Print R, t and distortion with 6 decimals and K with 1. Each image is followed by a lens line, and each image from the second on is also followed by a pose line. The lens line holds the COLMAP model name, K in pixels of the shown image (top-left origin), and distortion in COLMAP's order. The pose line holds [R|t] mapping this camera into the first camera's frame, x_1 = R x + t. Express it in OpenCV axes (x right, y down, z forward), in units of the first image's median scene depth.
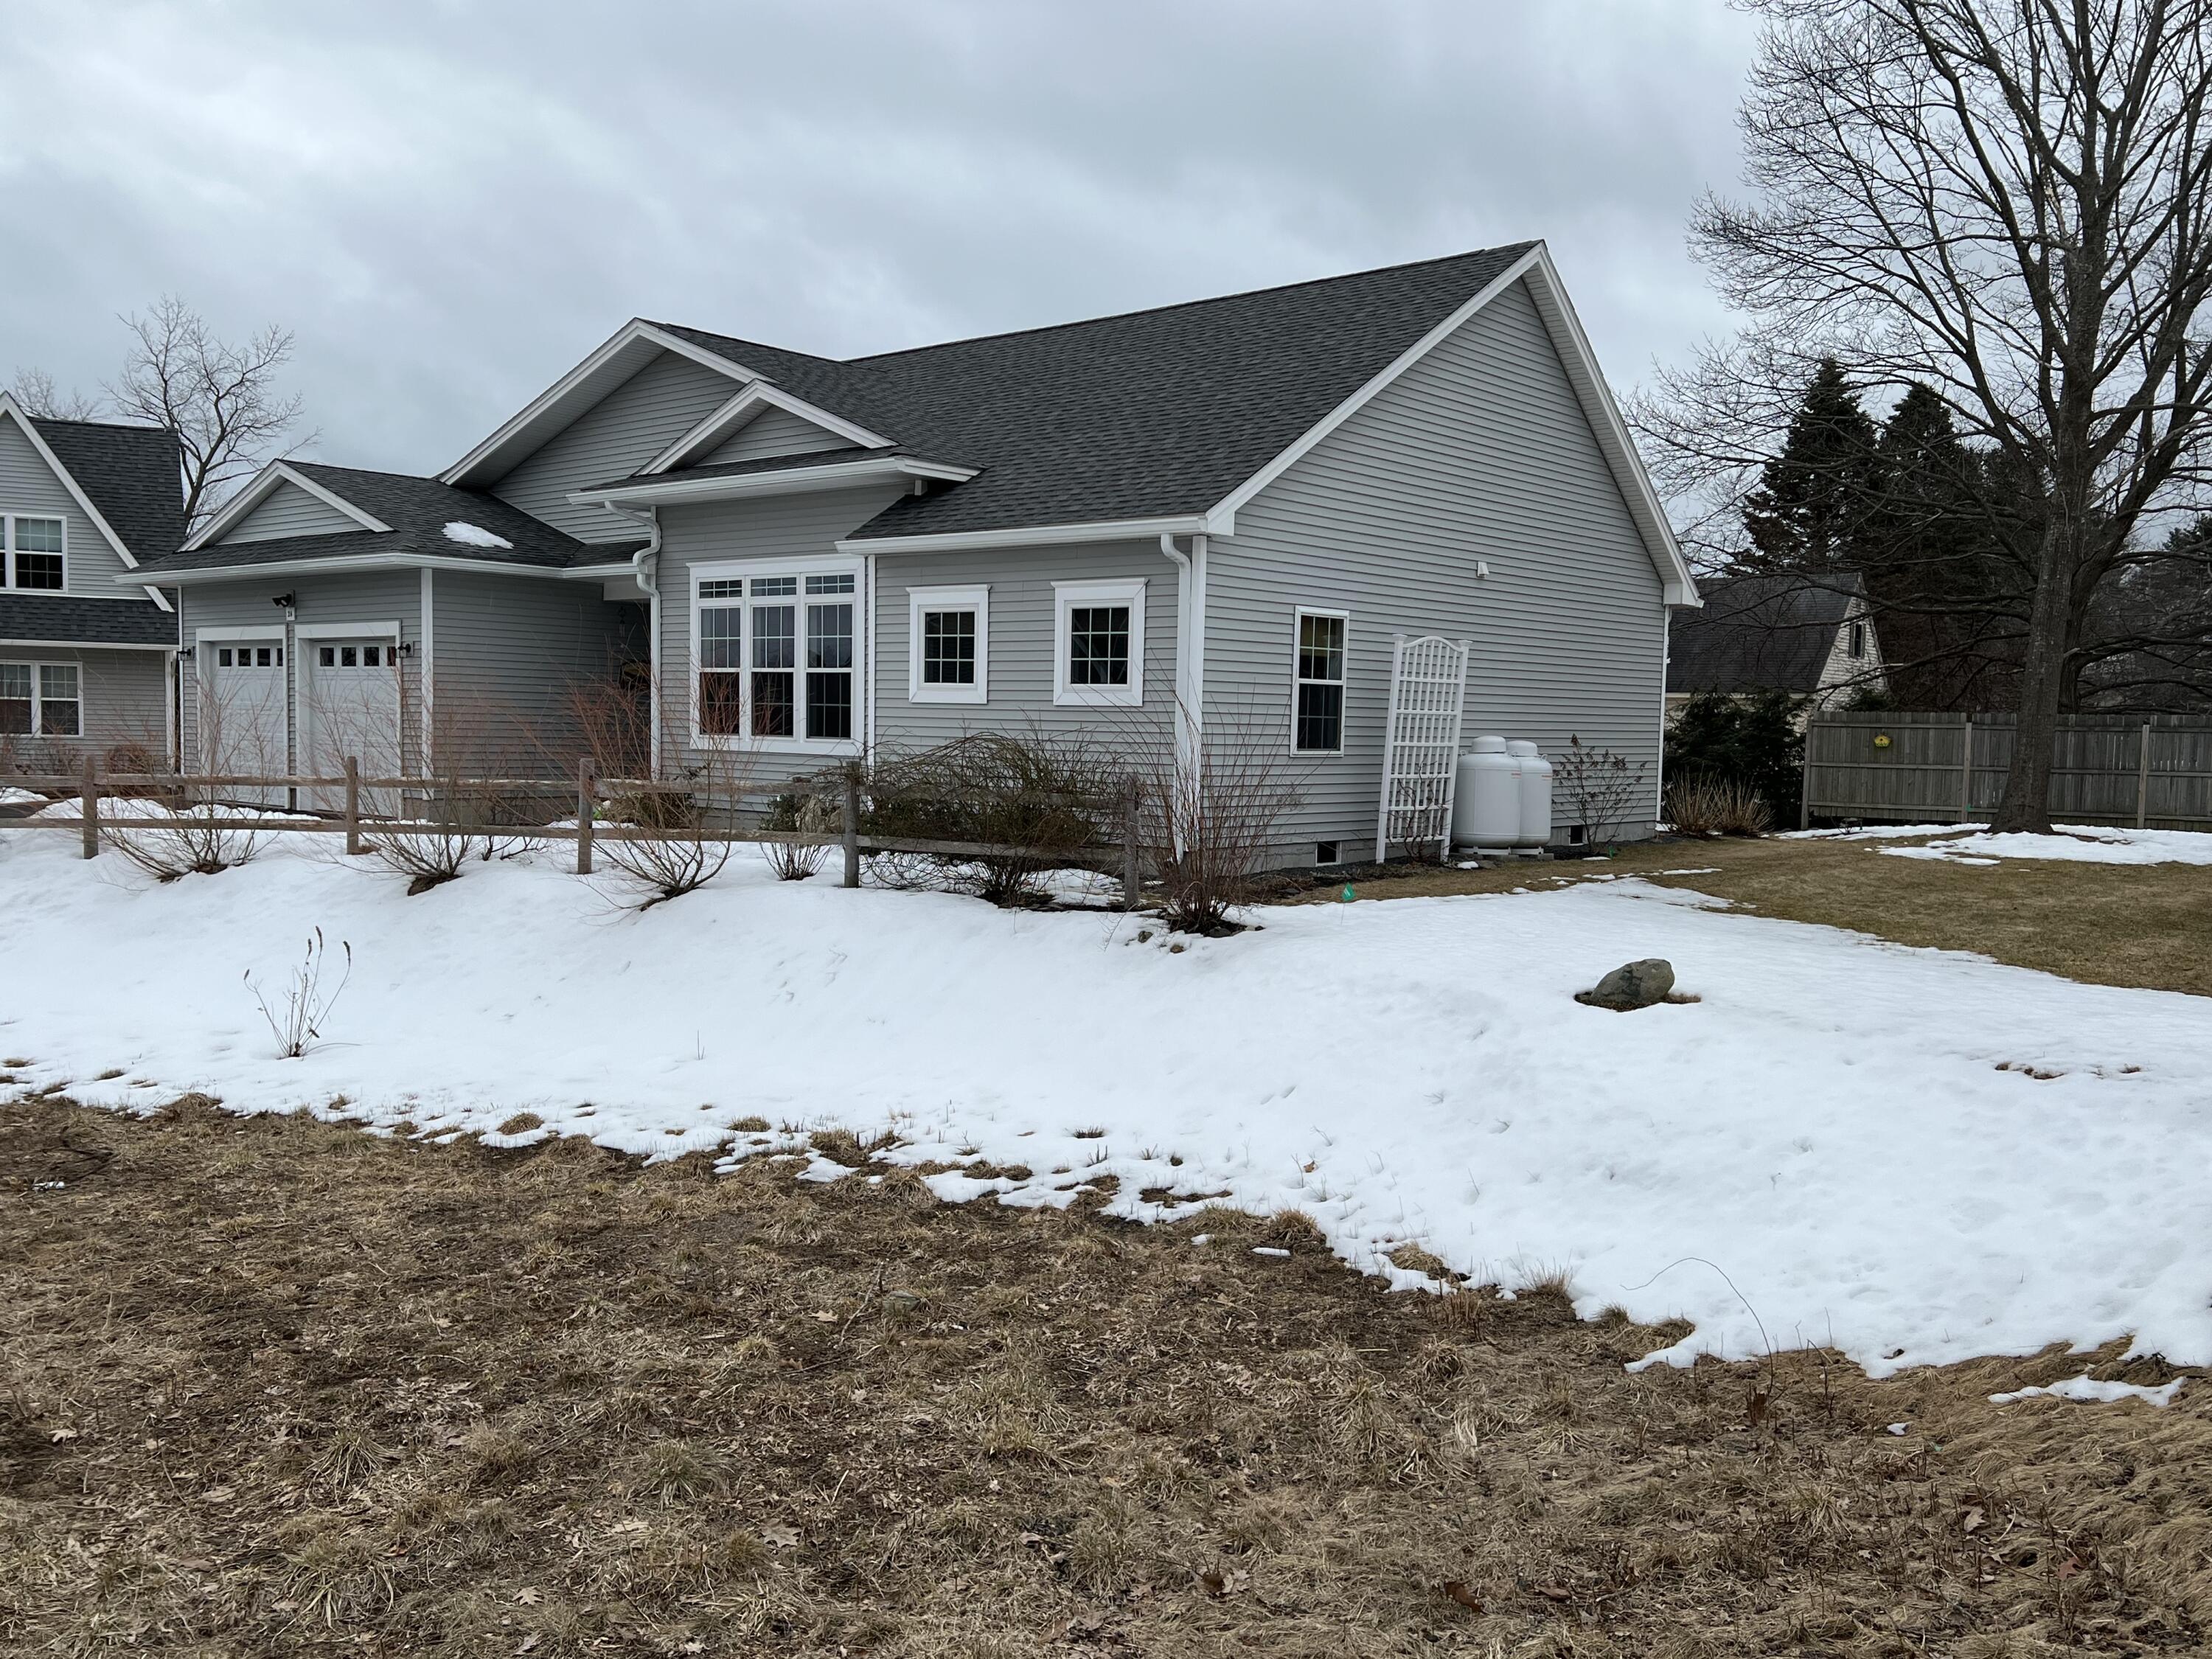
lens RADIAL K [[1778.6, 0, 1082.9], [0, 1778.6, 842.1], [0, 0, 1]] dist [0.112107, -0.023119]
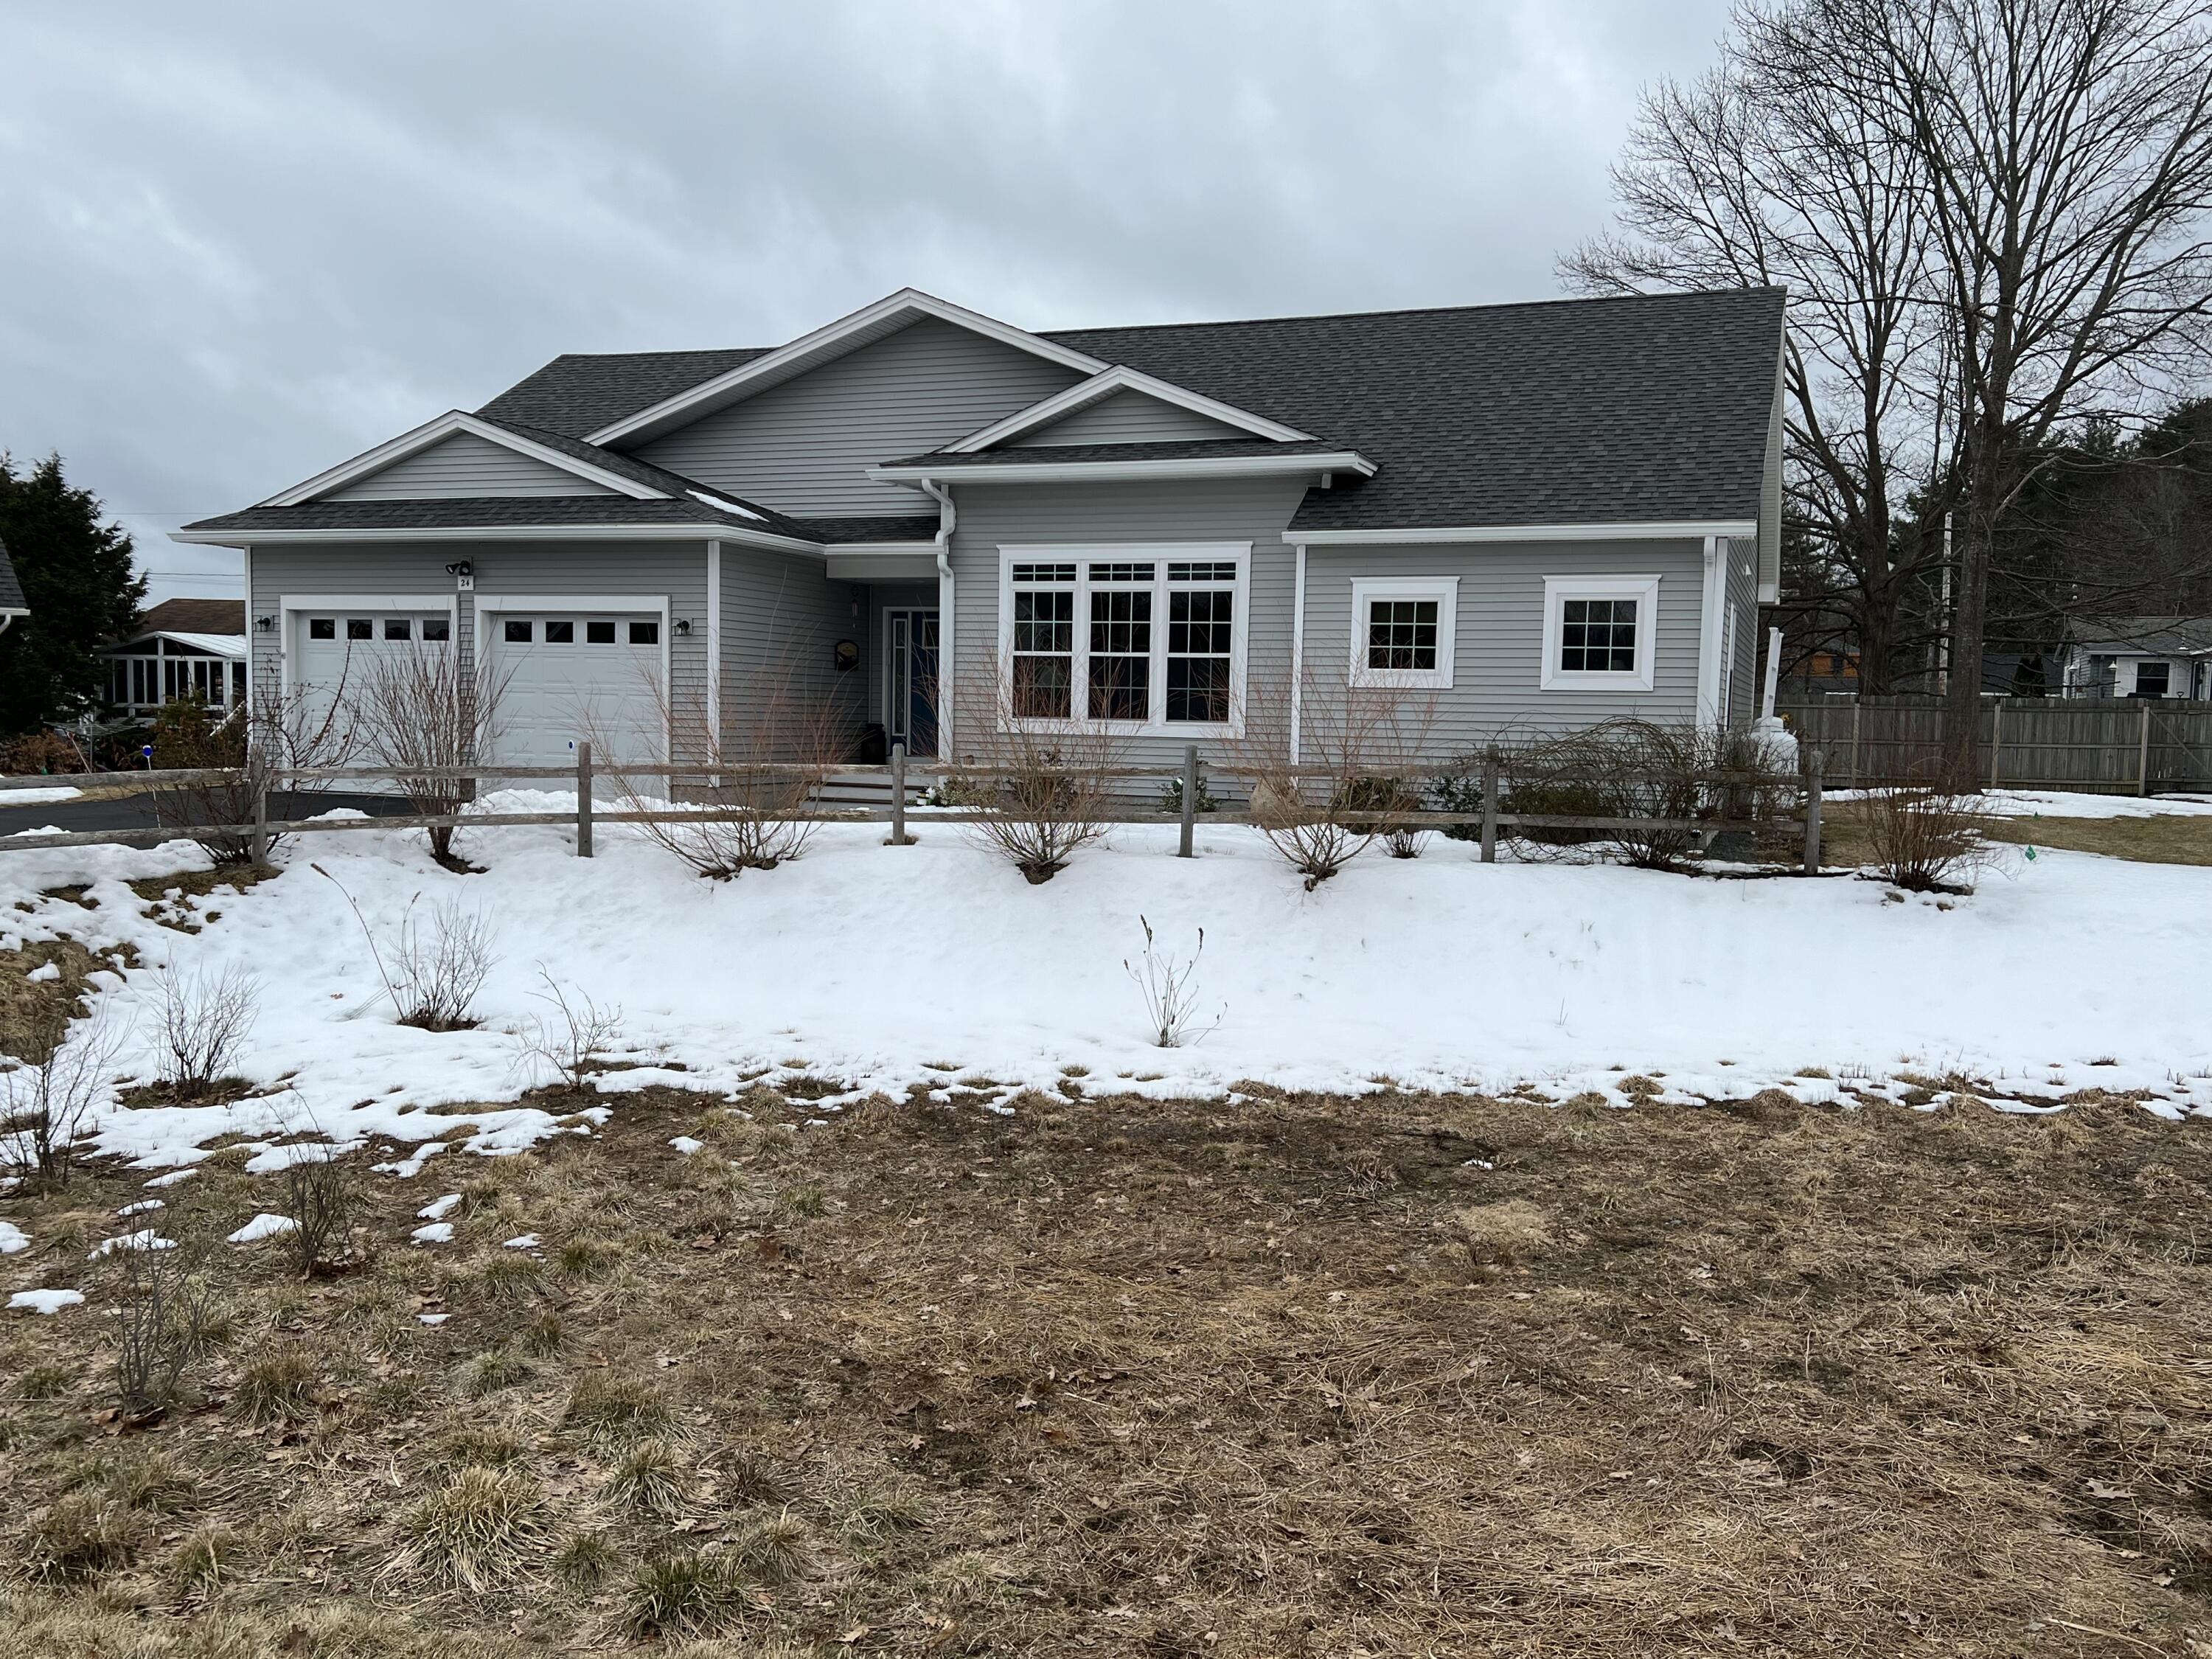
lens RADIAL K [[1778.6, 0, 1108.0], [0, 1778.6, 850.5], [0, 0, 1]] dist [0.112107, -0.023119]
pose [[0.940536, -0.027357, 0.338589, -0.533770], [0.020945, 0.999526, 0.022578, -0.008204], [-0.339047, -0.014144, 0.940663, 0.053677]]
